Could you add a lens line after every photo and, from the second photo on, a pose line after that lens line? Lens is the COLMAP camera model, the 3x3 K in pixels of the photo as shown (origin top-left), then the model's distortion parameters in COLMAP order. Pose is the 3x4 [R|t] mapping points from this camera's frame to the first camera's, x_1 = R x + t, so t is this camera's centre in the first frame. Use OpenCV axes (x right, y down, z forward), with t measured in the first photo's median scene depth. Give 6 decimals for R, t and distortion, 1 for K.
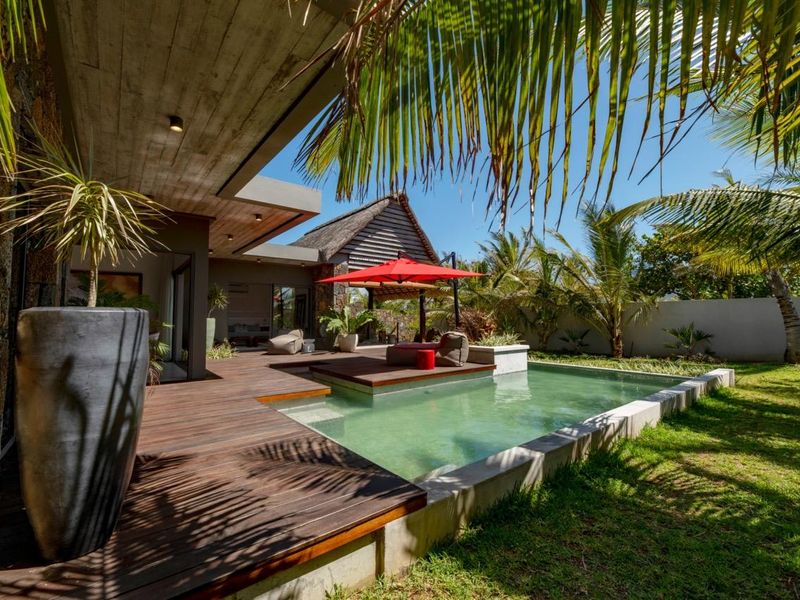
lens RADIAL K [[373.6, 0, 401.2], [0, 373.6, 305.4], [0, 0, 1]] dist [-0.001922, 0.000646]
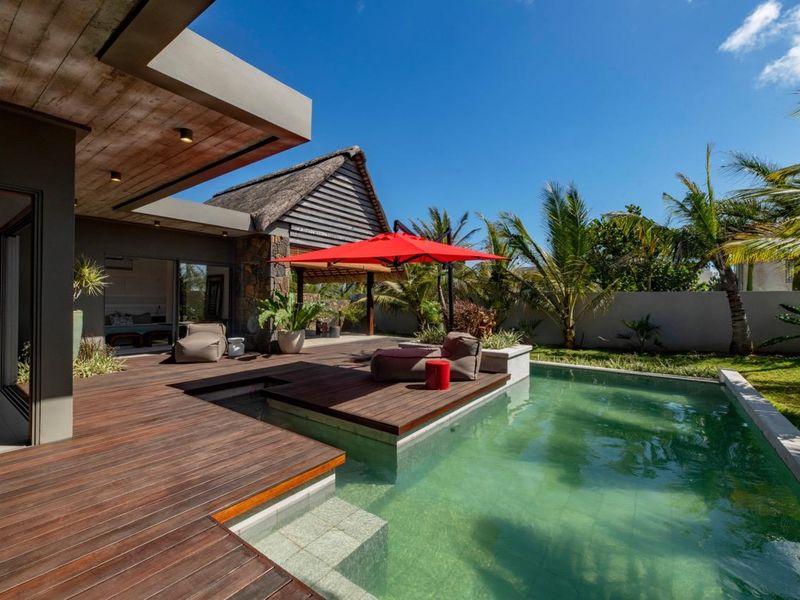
lens RADIAL K [[373.6, 0, 404.3], [0, 373.6, 299.8], [0, 0, 1]] dist [-0.001922, 0.000646]
pose [[0.964981, 0.011882, 0.262049, -0.118586], [-0.020986, 0.999268, 0.031970, -0.012532], [-0.261478, -0.036350, 0.964525, 0.213928]]
